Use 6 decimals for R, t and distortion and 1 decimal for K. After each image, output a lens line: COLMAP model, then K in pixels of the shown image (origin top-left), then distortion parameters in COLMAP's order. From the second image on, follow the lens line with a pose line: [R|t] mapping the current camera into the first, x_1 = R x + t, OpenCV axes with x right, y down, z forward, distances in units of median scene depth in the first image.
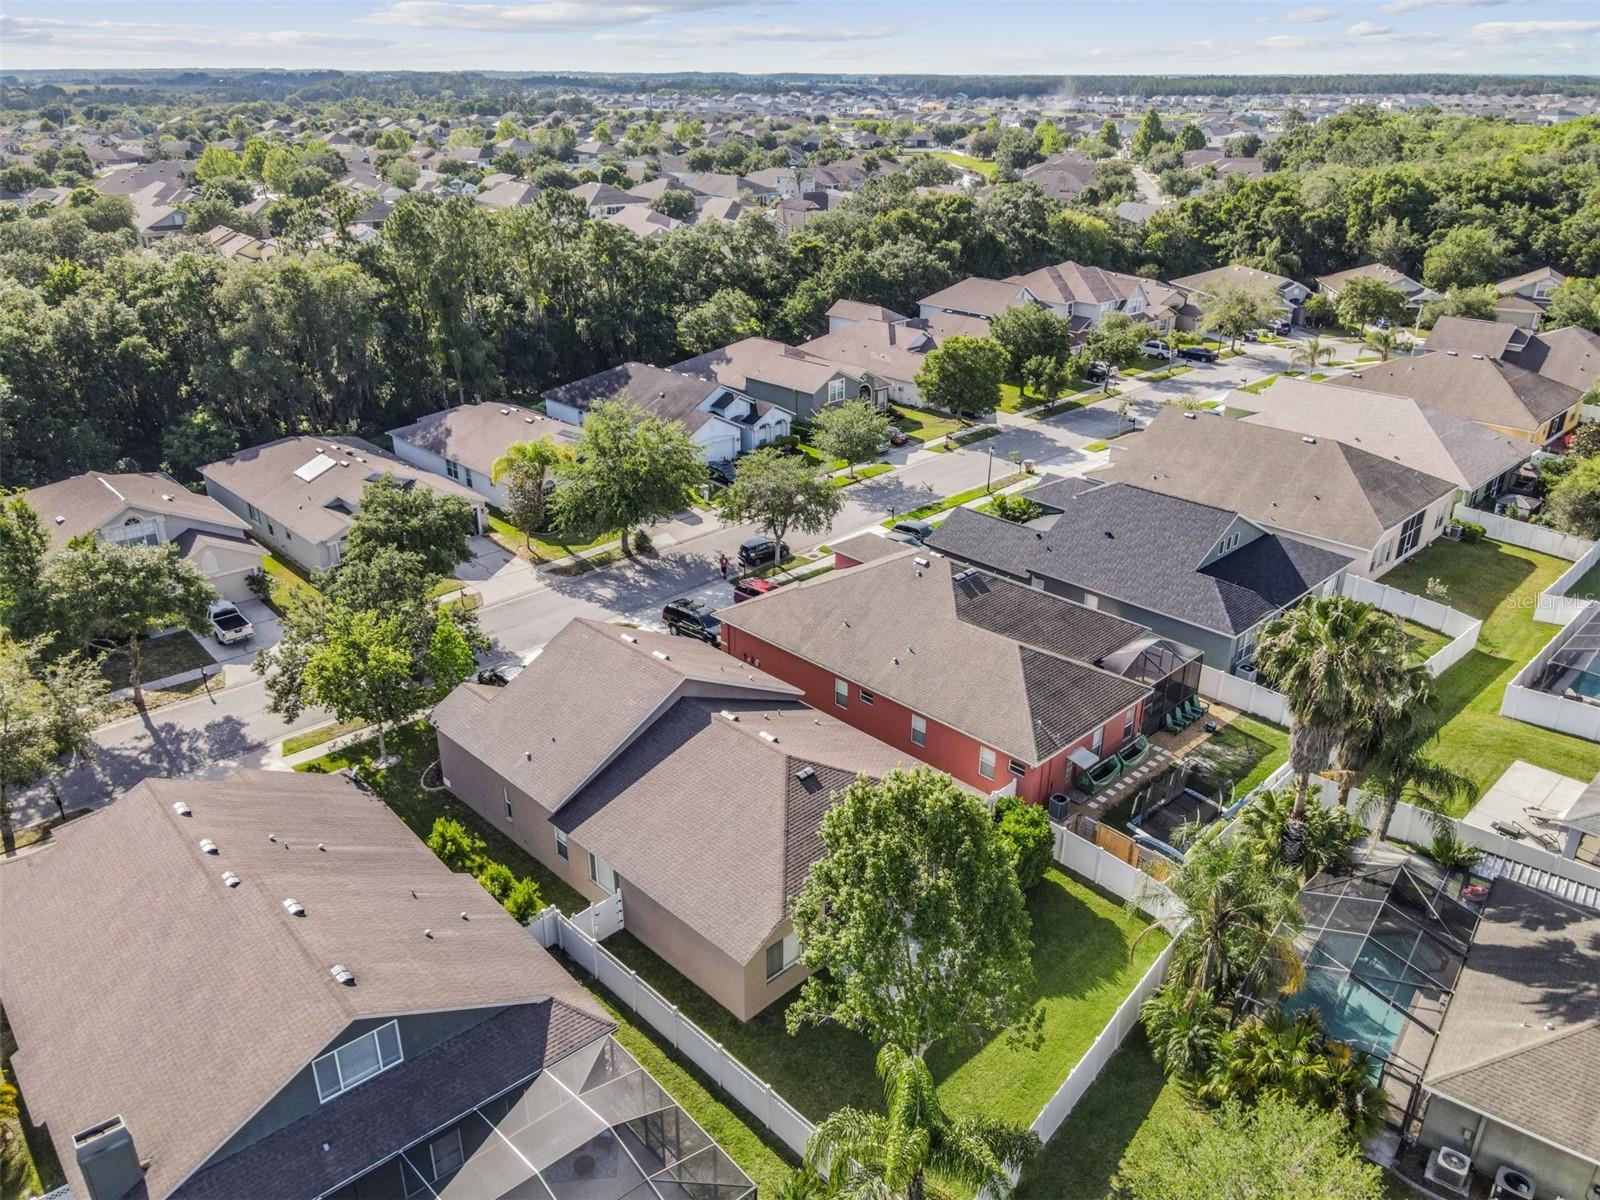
lens RADIAL K [[1176.4, 0, 800.0], [0, 1176.4, 600.0], [0, 0, 1]] dist [0.001573, 0.008798]
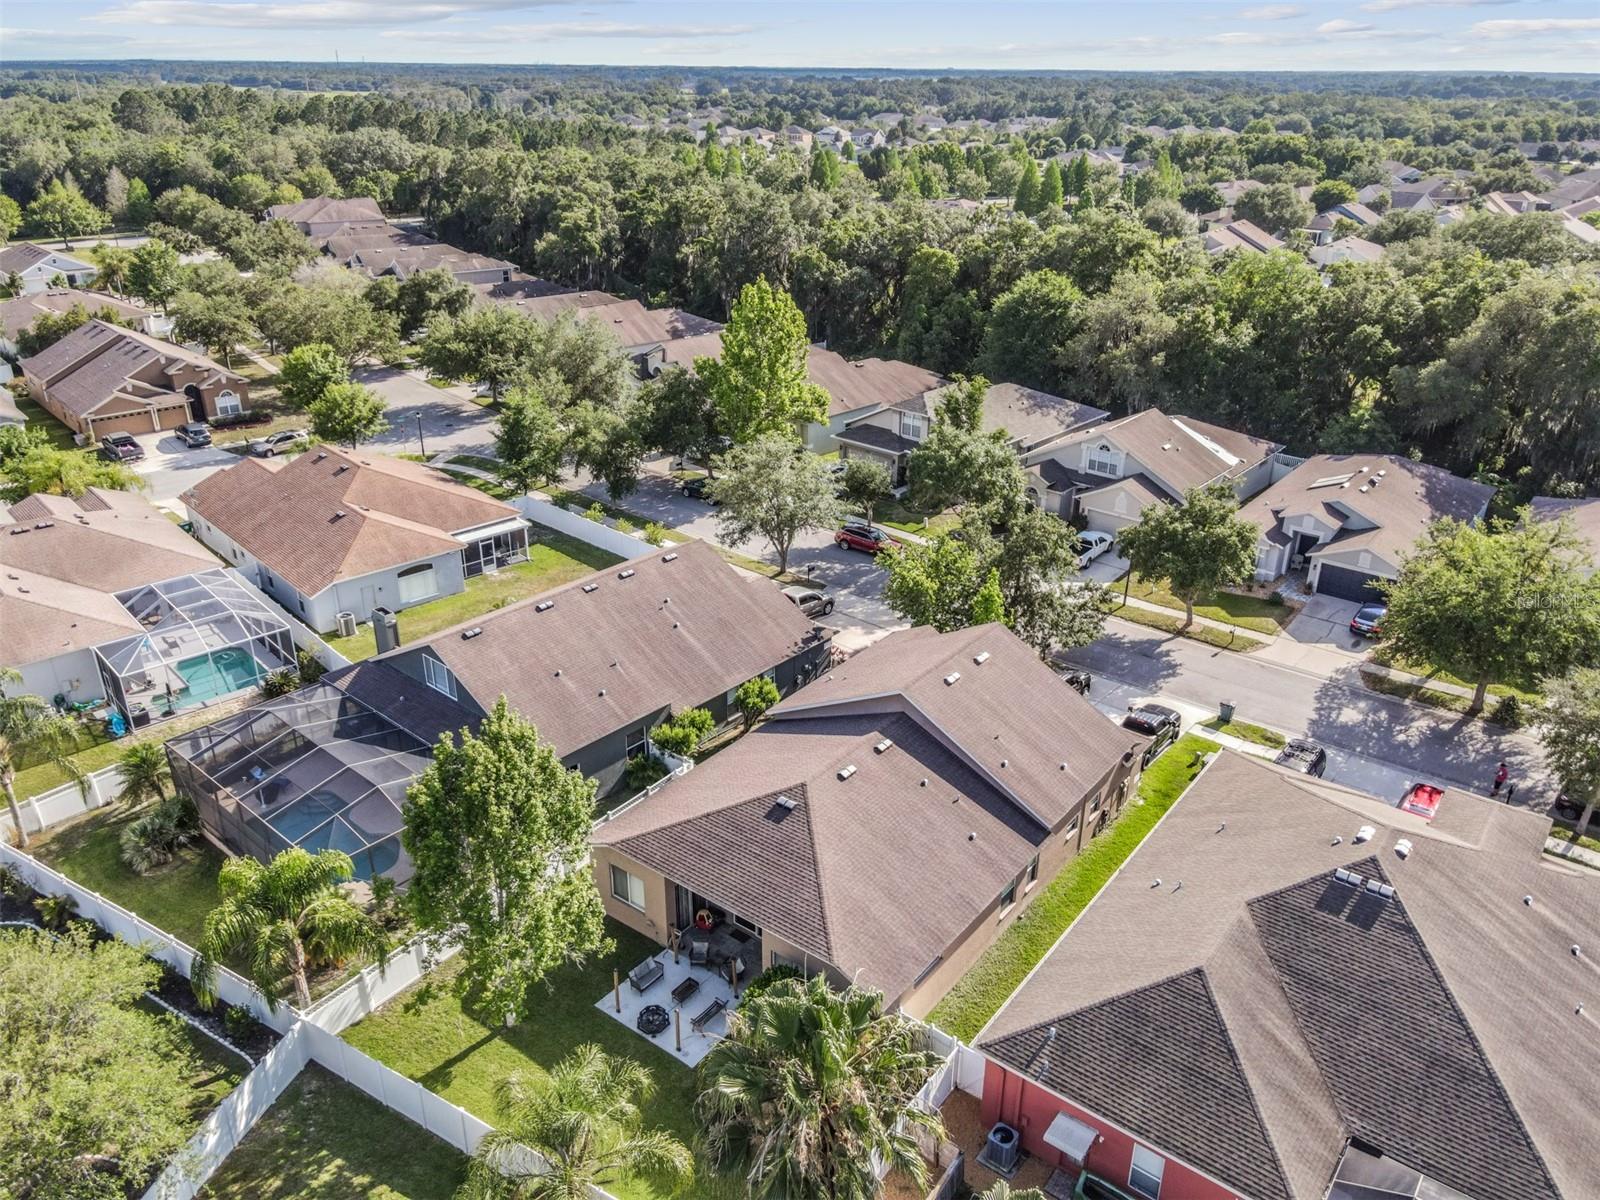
lens RADIAL K [[1169.4, 0, 800.0], [0, 1169.4, 600.0], [0, 0, 1]] dist [0.004588, 0.012900]
pose [[0.141924, 0.410589, -0.900708, 0.429807], [-0.413812, 0.851204, 0.322818, -0.162295], [0.899232, 0.326908, 0.290712, 0.381217]]
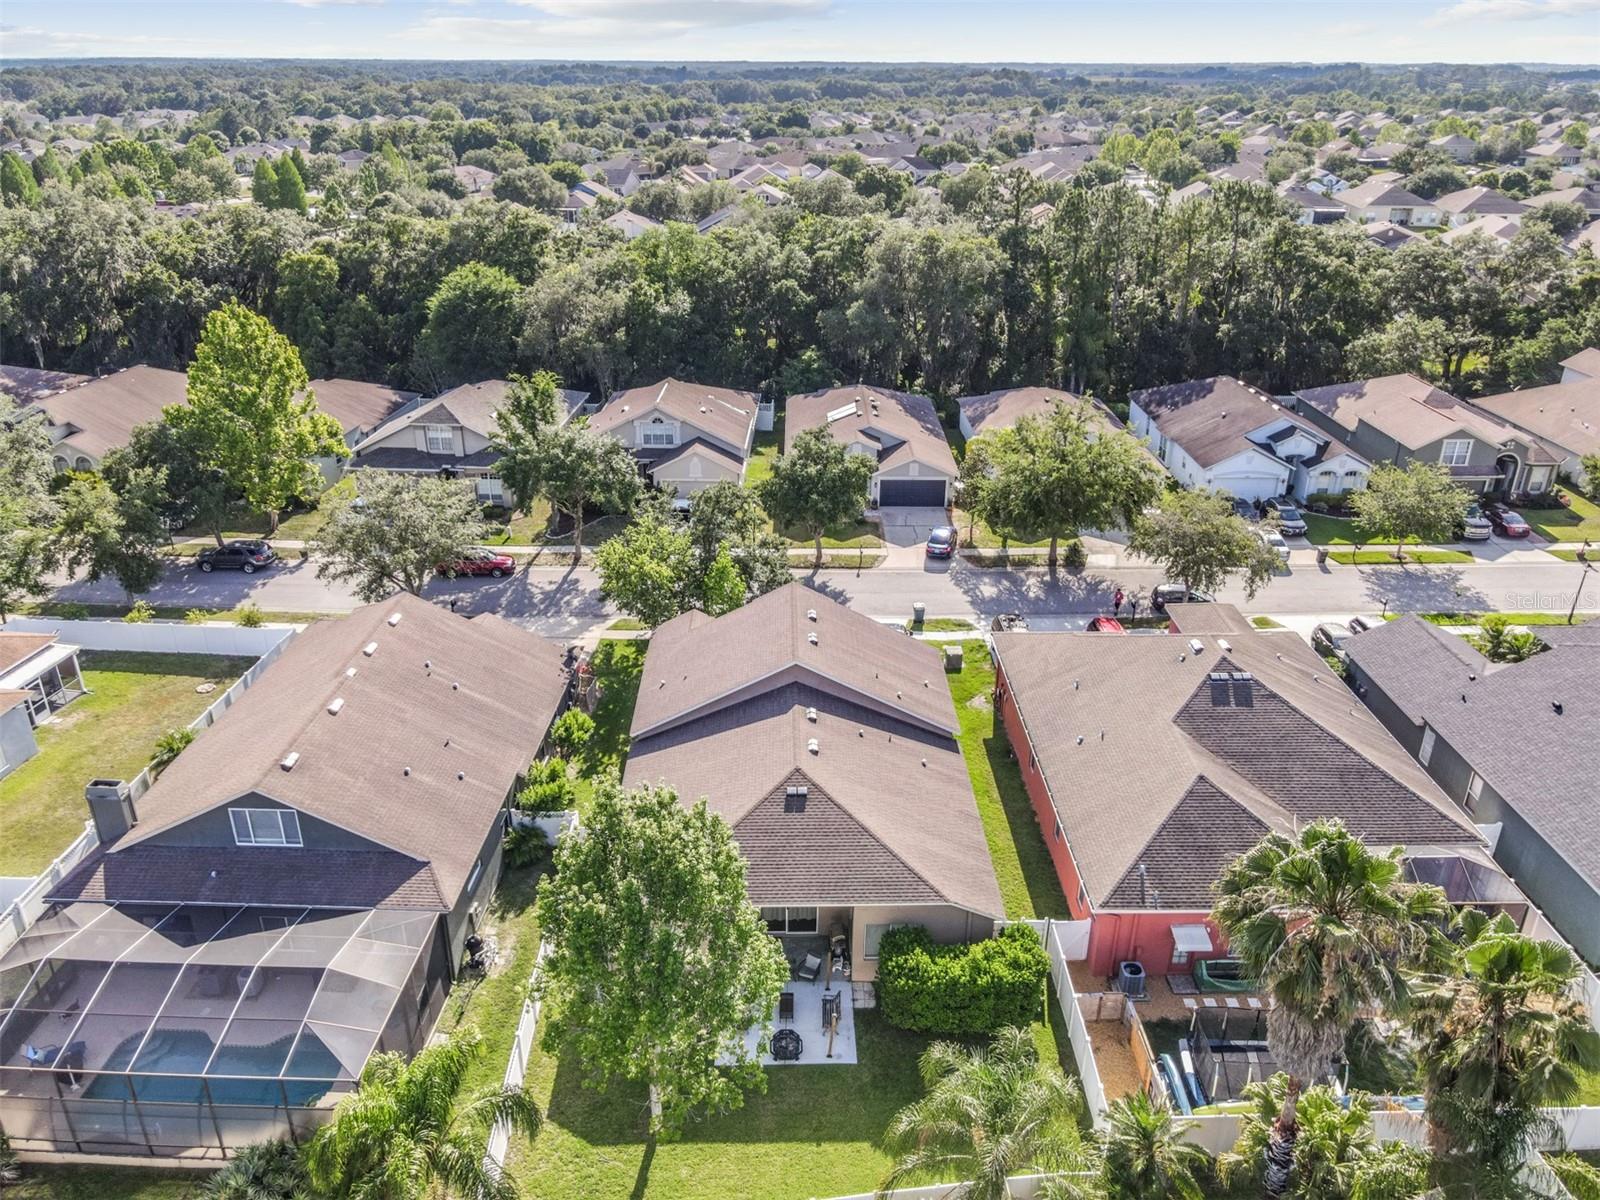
lens RADIAL K [[1176.4, 0, 800.0], [0, 1176.4, 600.0], [0, 0, 1]] dist [0.001573, 0.008798]
pose [[0.727616, 0.287745, -0.622719, 0.301959], [-0.284826, 0.952550, 0.107347, -0.054293], [0.624059, 0.099259, 0.775047, 0.146401]]
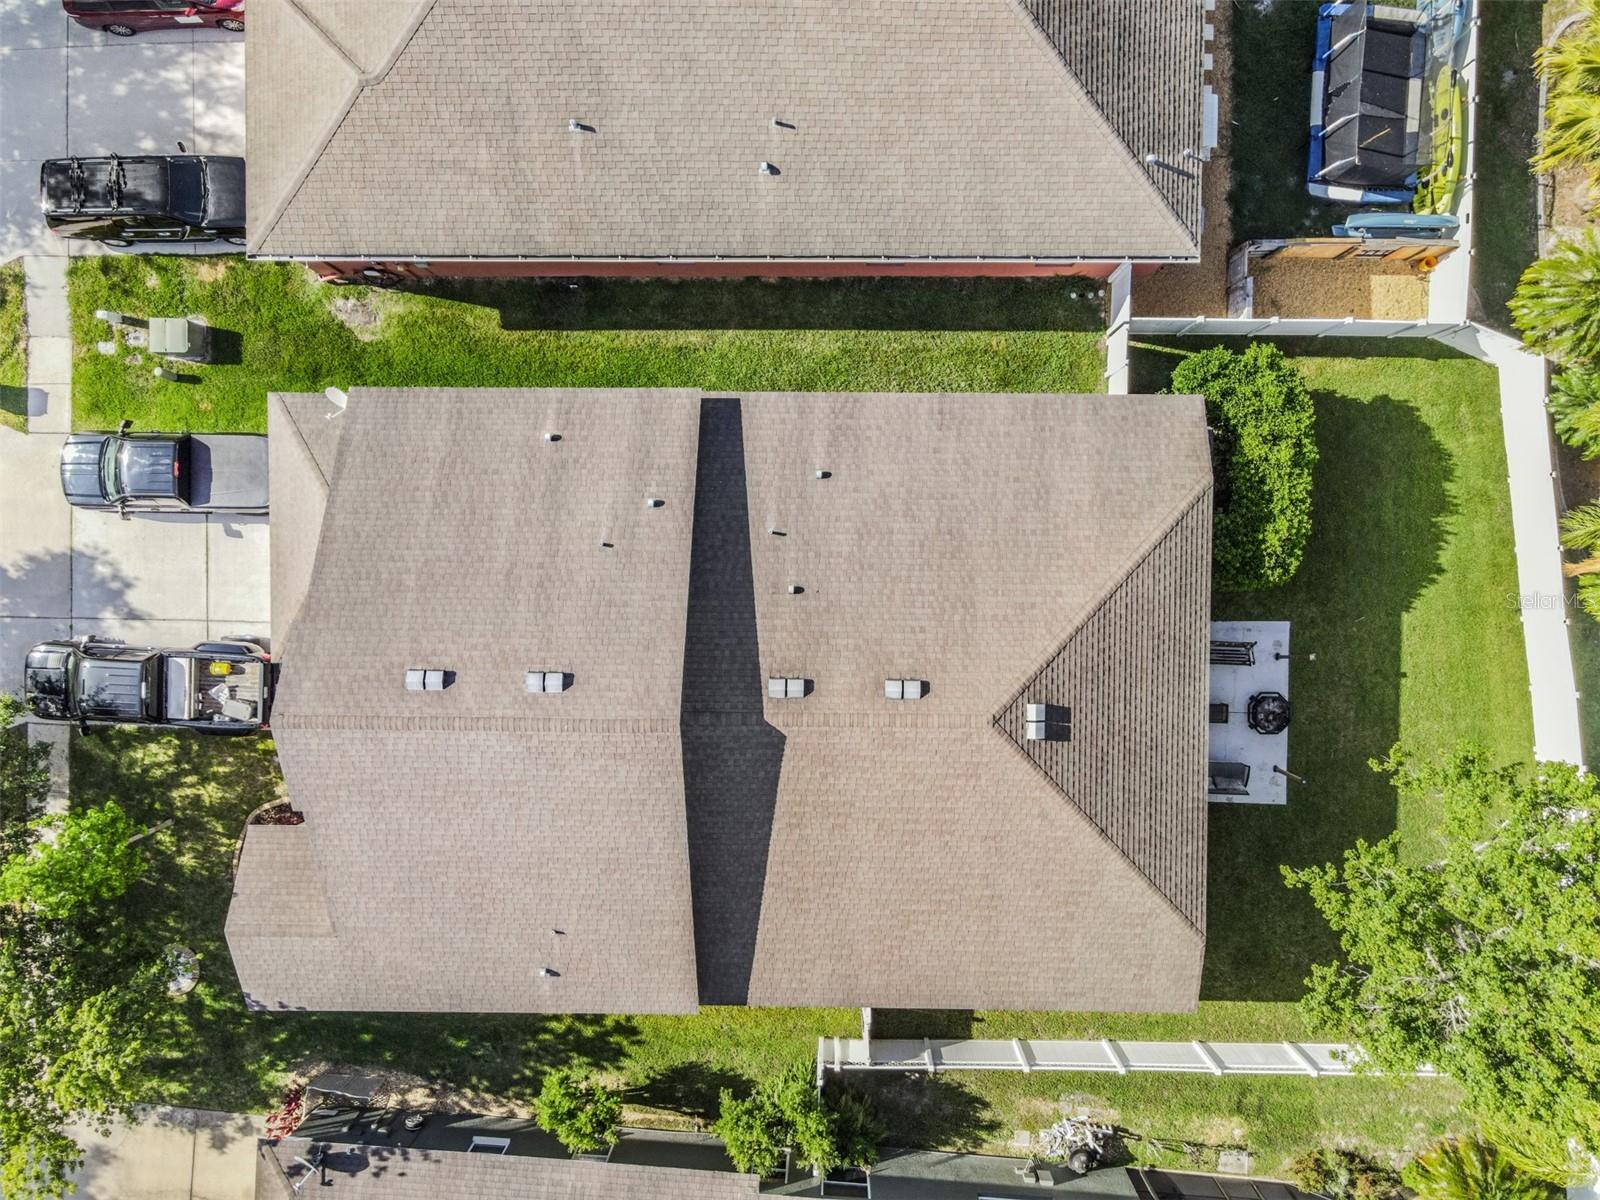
lens RADIAL K [[1176.4, 0, 800.0], [0, 1176.4, 600.0], [0, 0, 1]] dist [0.001573, 0.008798]
pose [[0.701604, -0.711644, -0.036267, -0.006215], [0.310142, 0.259152, 0.914687, -0.215045], [-0.641533, -0.652996, 0.402532, 0.494067]]
